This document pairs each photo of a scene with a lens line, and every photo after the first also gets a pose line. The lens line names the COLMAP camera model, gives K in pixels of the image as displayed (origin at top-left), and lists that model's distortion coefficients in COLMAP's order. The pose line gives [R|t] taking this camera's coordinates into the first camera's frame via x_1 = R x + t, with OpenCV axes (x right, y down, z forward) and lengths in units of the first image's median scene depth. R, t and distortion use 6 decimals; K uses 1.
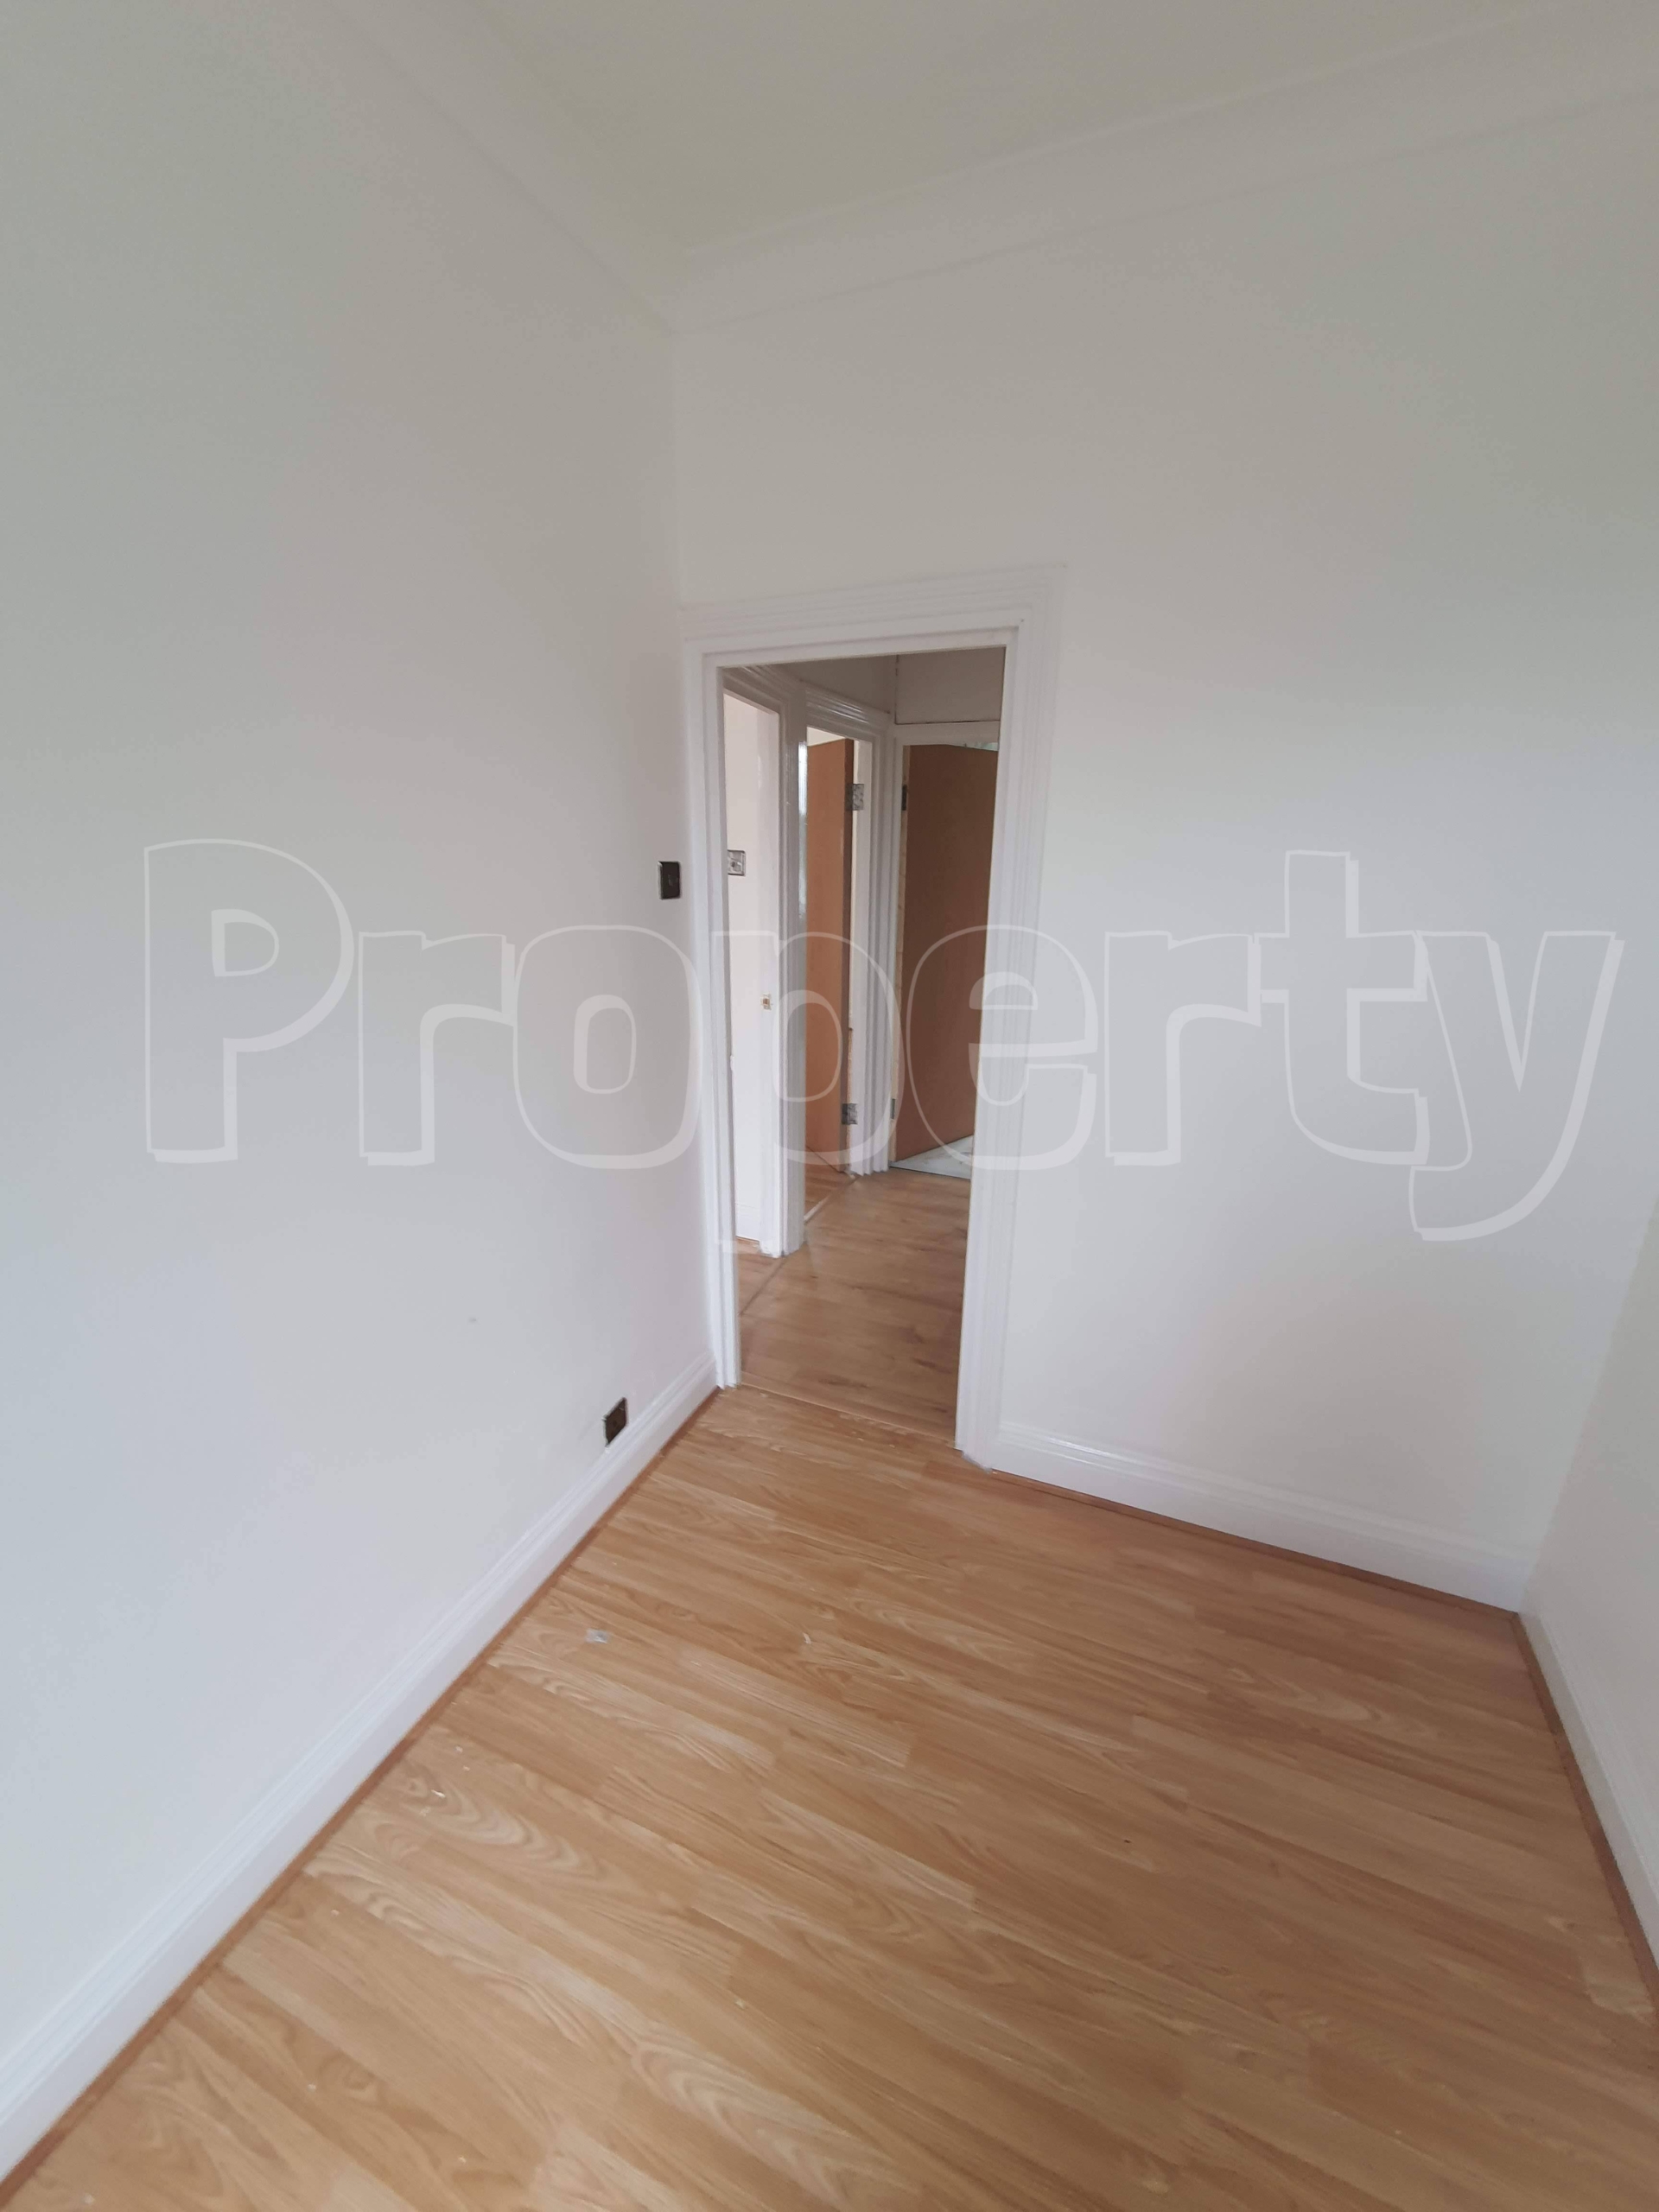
lens RADIAL K [[887.3, 0, 831.6], [0, 887.3, 1107.7], [0, 0, 1]] dist [-0.002613, 0.000005]
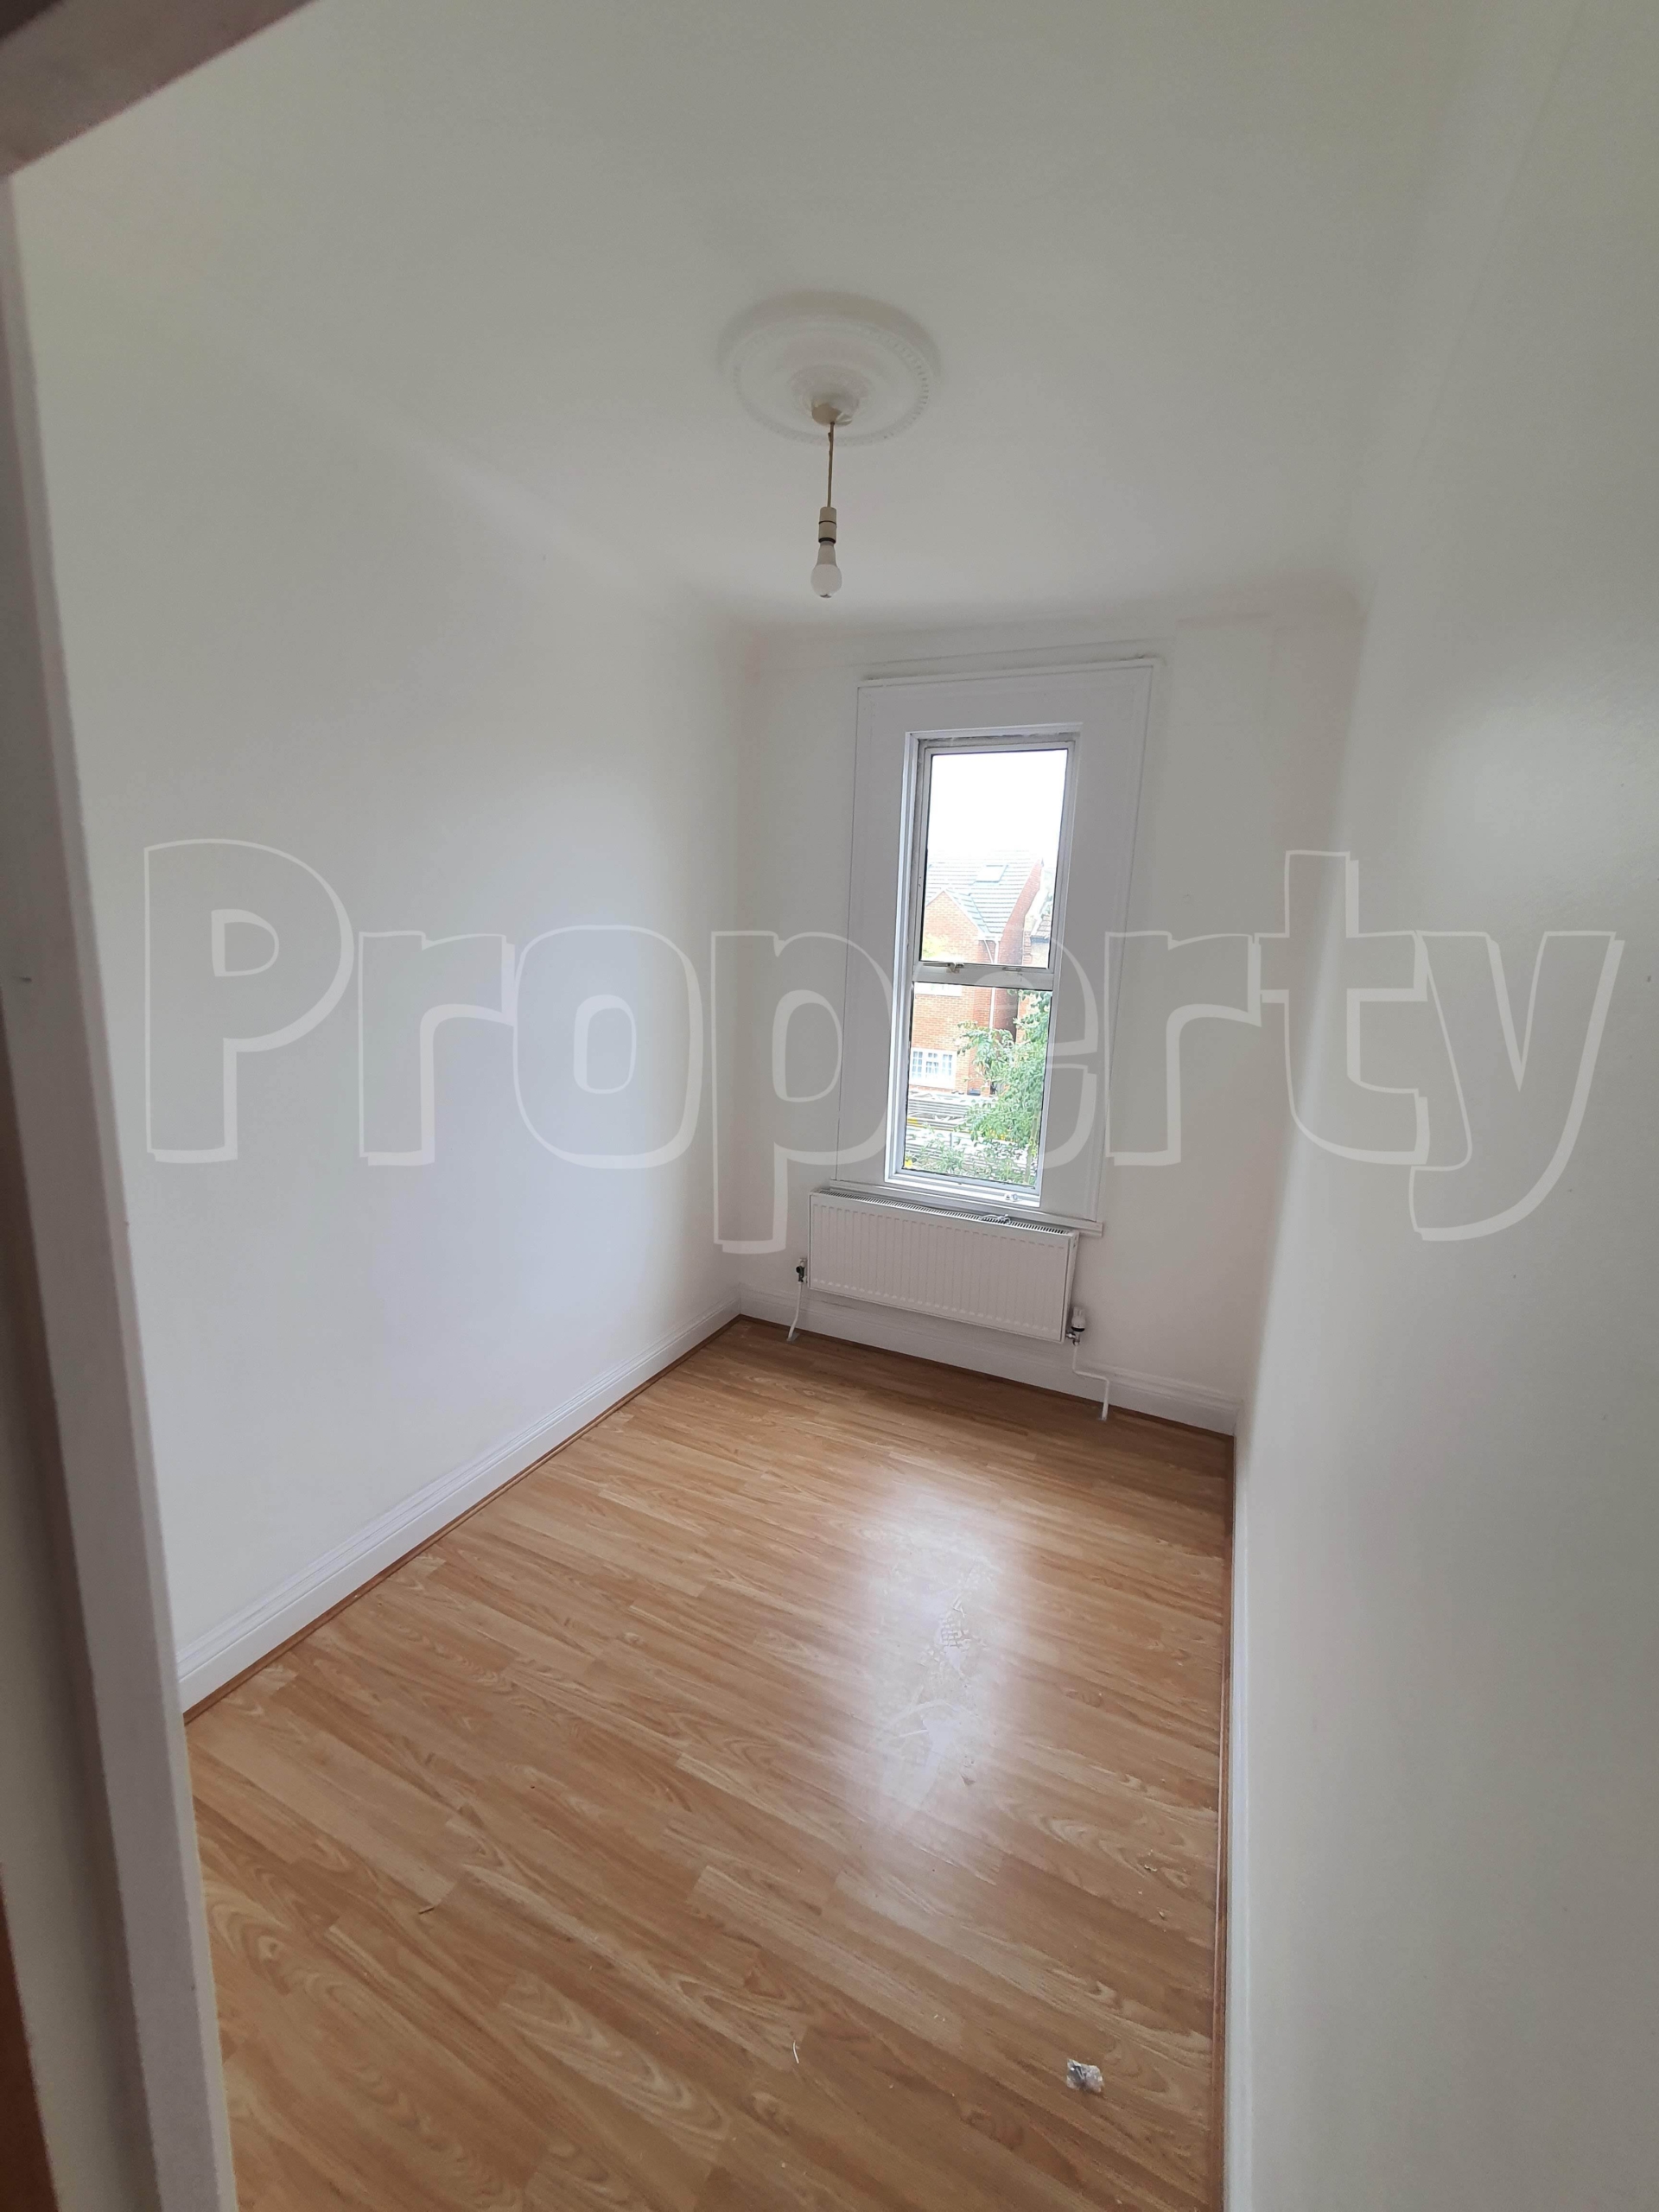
lens RADIAL K [[887.3, 0, 827.8], [0, 887.3, 1097.7], [0, 0, 1]] dist [-0.002613, 0.000005]
pose [[-0.997299, -0.066484, 0.031223, -0.027092], [-0.043908, 0.880404, 0.472188, -0.493971], [-0.058881, 0.469542, -0.880945, 1.424265]]
